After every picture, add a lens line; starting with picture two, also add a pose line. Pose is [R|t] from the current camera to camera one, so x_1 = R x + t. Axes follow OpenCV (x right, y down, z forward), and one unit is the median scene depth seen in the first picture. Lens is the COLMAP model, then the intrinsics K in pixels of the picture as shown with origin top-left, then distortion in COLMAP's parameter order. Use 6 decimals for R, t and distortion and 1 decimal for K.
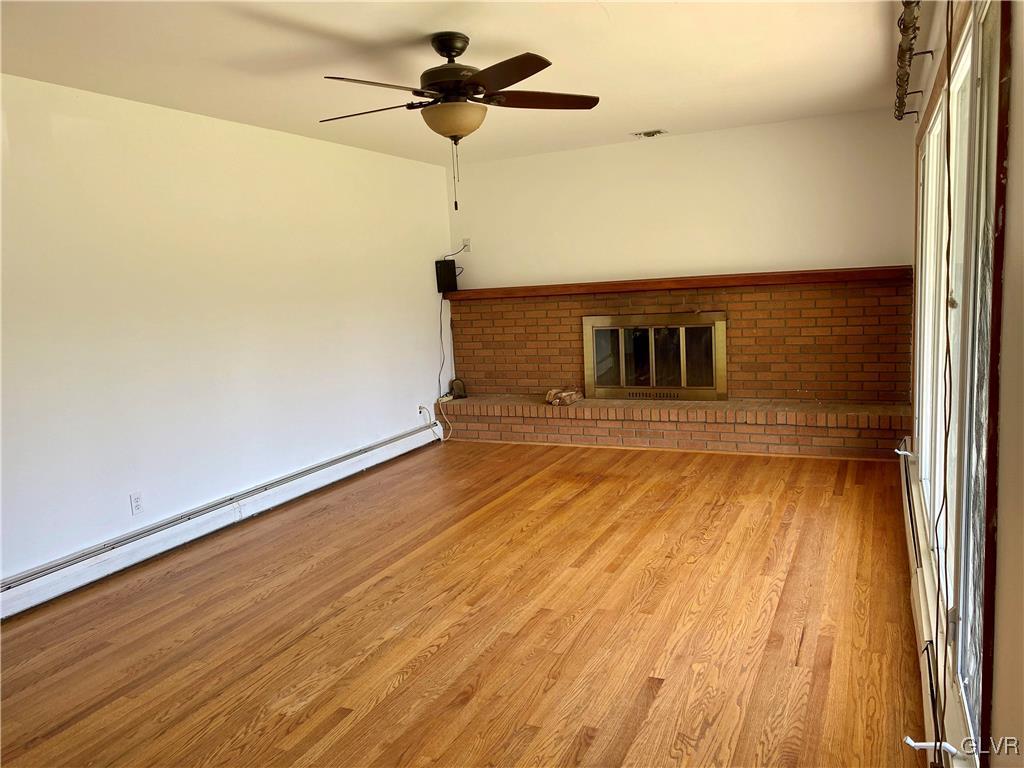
lens RADIAL K [[780.8, 0, 504.7], [0, 780.8, 379.5], [0, 0, 1]] dist [0.076516, -0.115871]
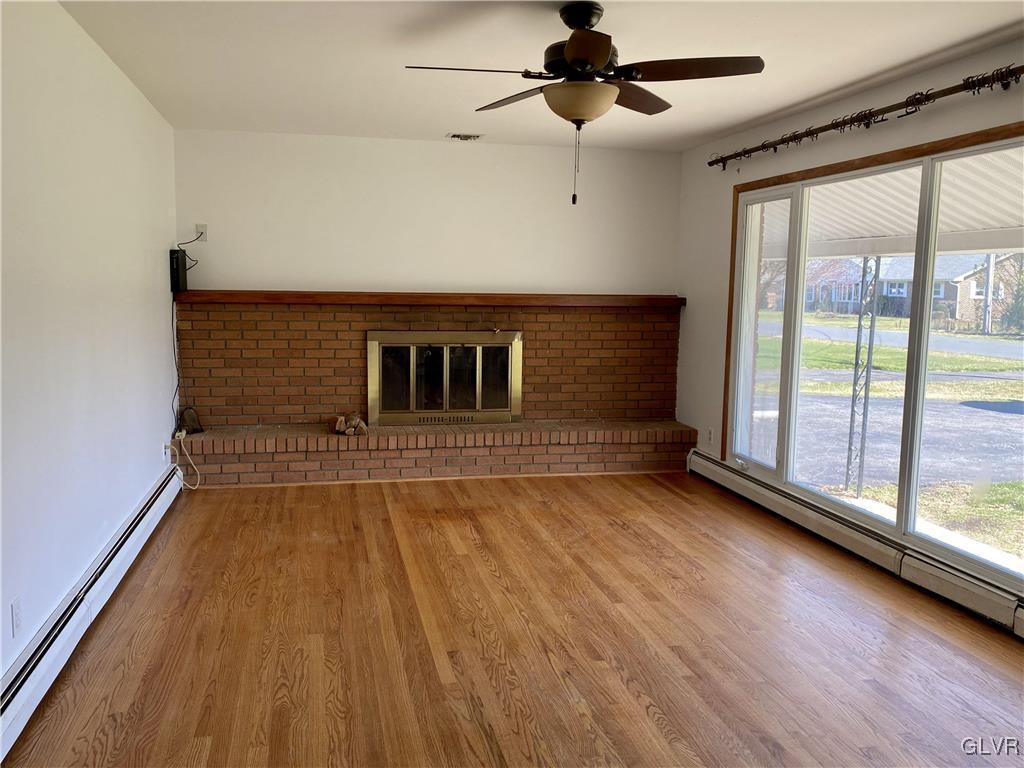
lens RADIAL K [[869.8, 0, 513.5], [0, 869.8, 377.1], [0, 0, 1]] dist [0.115989, -0.223216]
pose [[0.786371, 0.000882, 0.617754, -0.435742], [0.020926, 0.999387, -0.028064, 0.000823], [-0.617400, 0.034996, 0.785870, 0.173912]]
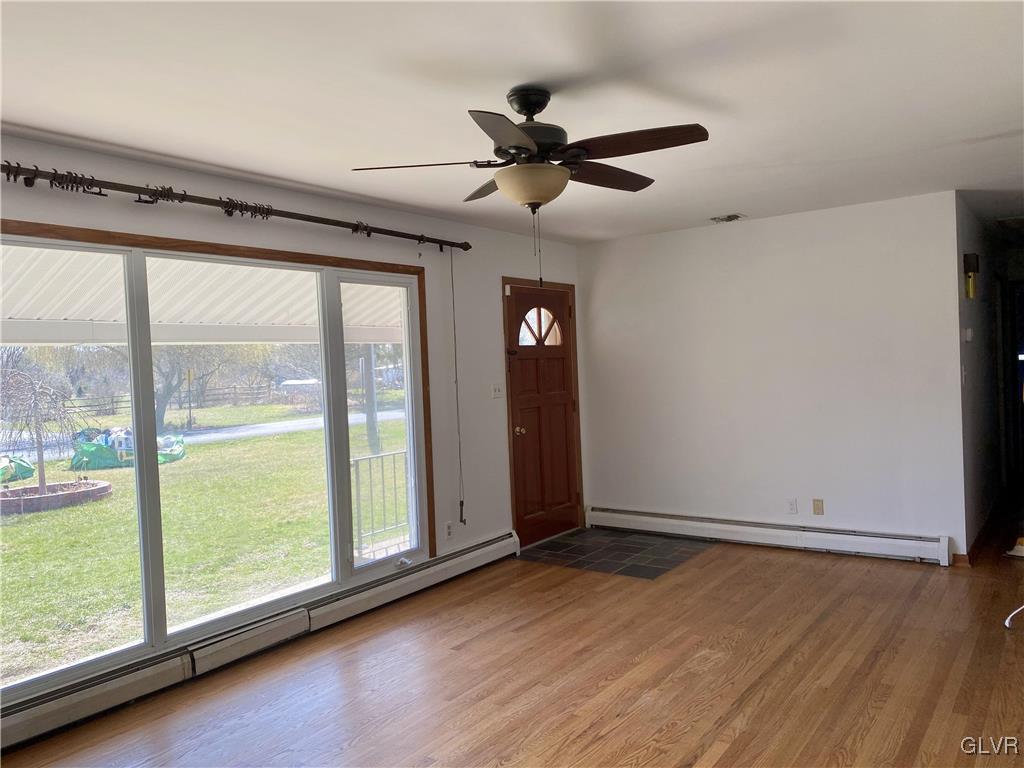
lens RADIAL K [[785.8, 0, 501.1], [0, 785.8, 380.7], [0, 0, 1]] dist [0.077445, -0.094411]
pose [[-0.977127, 0.090635, 0.192376, -0.106794], [0.117683, 0.983946, 0.134167, -0.144609], [-0.177127, 0.153738, -0.972106, 1.134103]]
